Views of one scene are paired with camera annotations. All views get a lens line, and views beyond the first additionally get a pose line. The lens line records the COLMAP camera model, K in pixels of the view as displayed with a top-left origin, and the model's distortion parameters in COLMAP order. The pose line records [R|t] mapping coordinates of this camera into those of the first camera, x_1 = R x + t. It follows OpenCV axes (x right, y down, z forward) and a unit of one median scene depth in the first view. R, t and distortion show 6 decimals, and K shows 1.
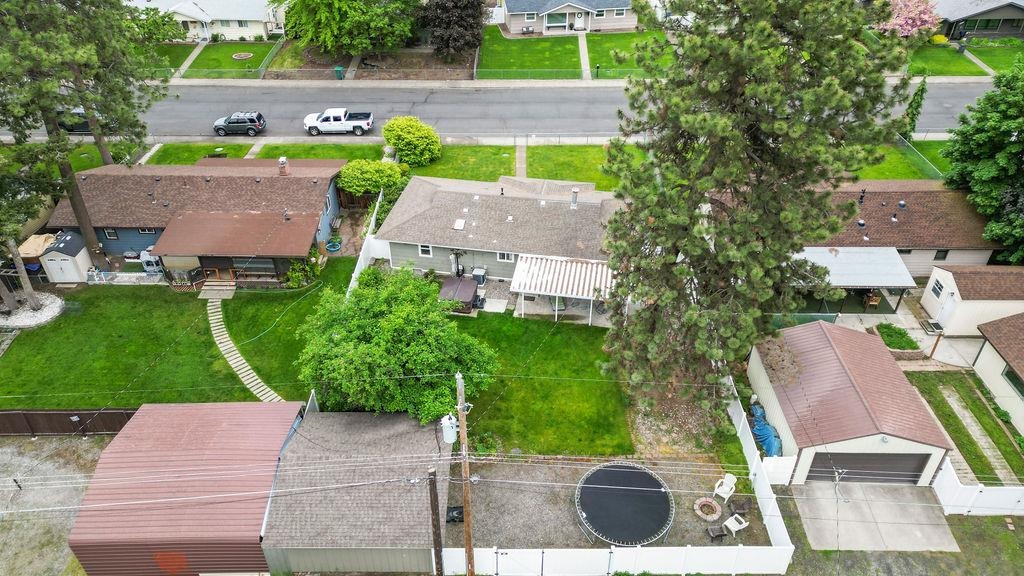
lens RADIAL K [[706.3, 0, 515.3], [0, 706.3, 289.0], [0, 0, 1]] dist [0.087062, -0.080026]
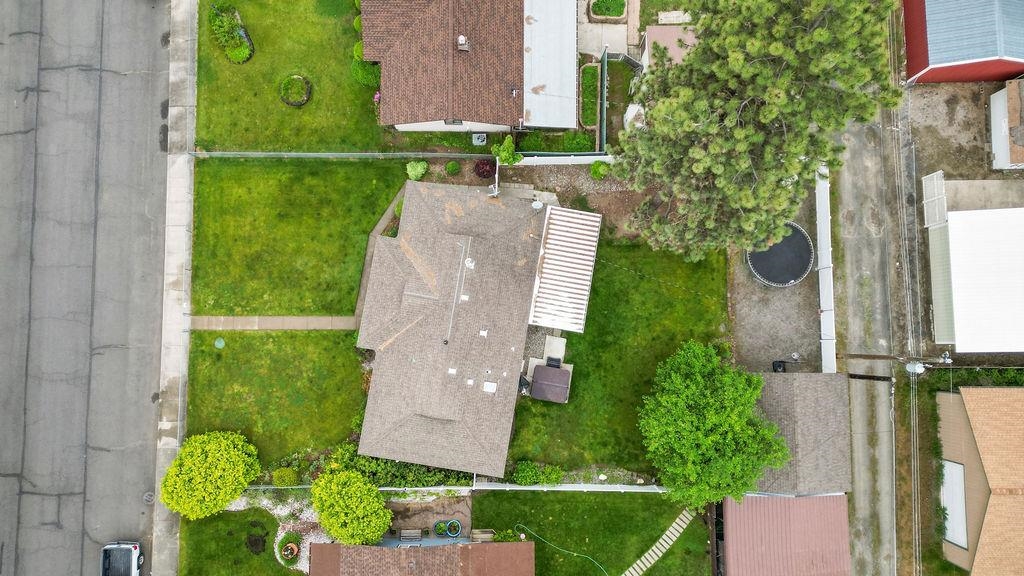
lens RADIAL K [[706.3, 0, 515.3], [0, 706.3, 289.0], [0, 0, 1]] dist [0.087062, -0.080026]
pose [[-0.003743, -0.997402, 0.071941, -0.017081], [0.589072, 0.055935, 0.806142, -0.875020], [-0.808072, 0.045396, 0.587332, 0.428671]]
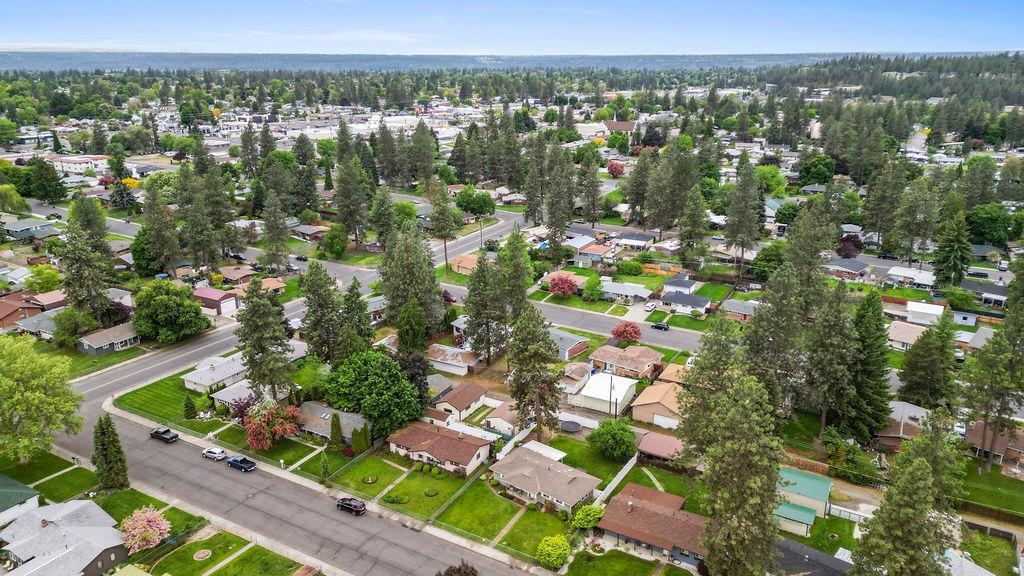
lens RADIAL K [[706.3, 0, 515.3], [0, 706.3, 289.0], [0, 0, 1]] dist [0.087062, -0.080026]
pose [[-0.875981, -0.151625, 0.457895, -1.045468], [0.280179, 0.612786, 0.738914, -2.609450], [-0.392629, 0.775567, -0.494307, 1.941117]]
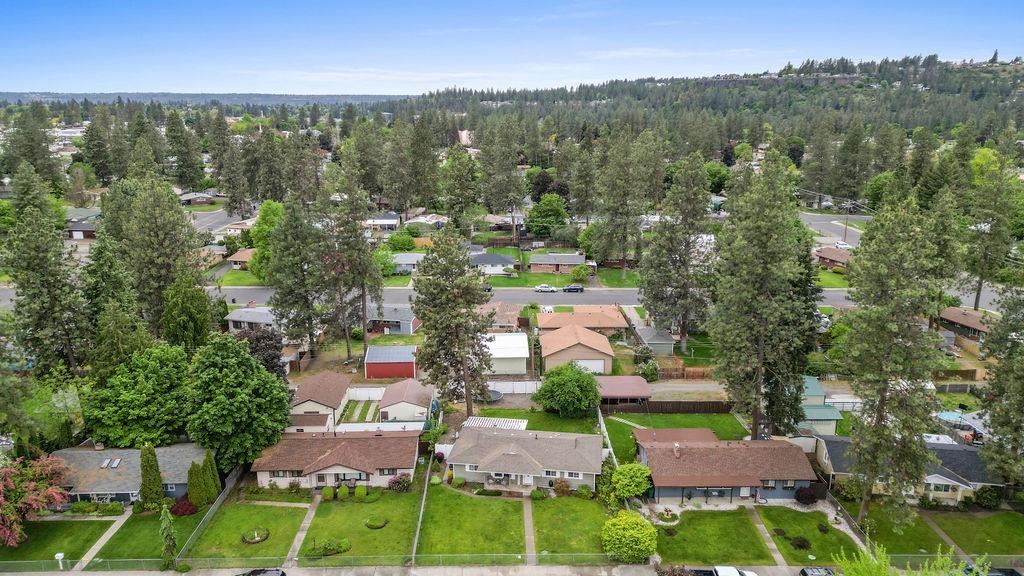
lens RADIAL K [[706.3, 0, 515.3], [0, 706.3, 289.0], [0, 0, 1]] dist [0.087062, -0.080026]
pose [[-0.999653, 0.002694, -0.026218, 0.084114], [-0.018624, 0.631676, 0.775009, -1.853283], [0.018649, 0.775228, -0.631406, 1.962020]]
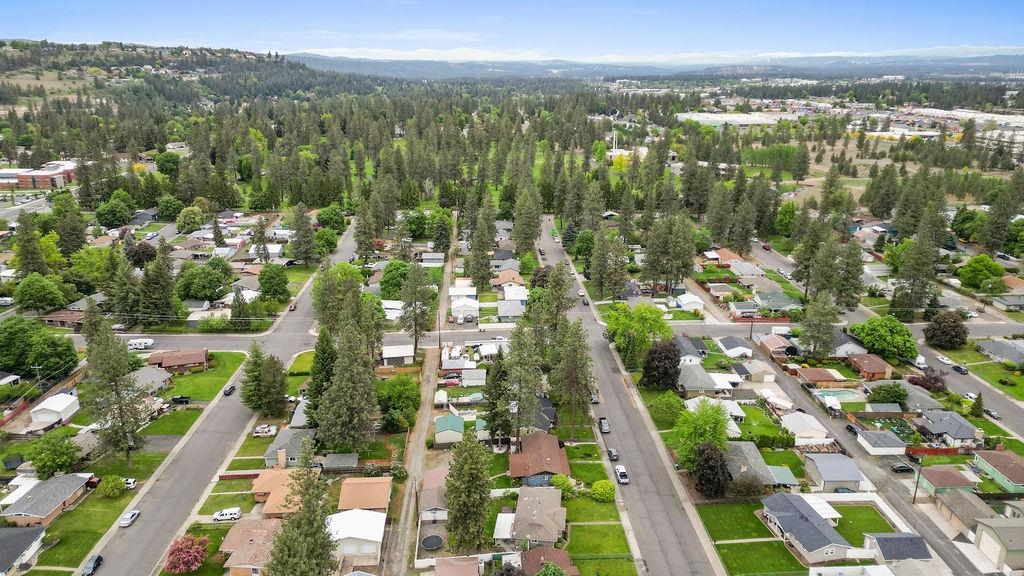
lens RADIAL K [[706.3, 0, 515.3], [0, 706.3, 289.0], [0, 0, 1]] dist [0.087062, -0.080026]
pose [[0.049061, 0.298351, -0.953195, 2.894731], [-0.585782, 0.781573, 0.214483, -1.598782], [0.808983, 0.547841, 0.213113, -0.289926]]
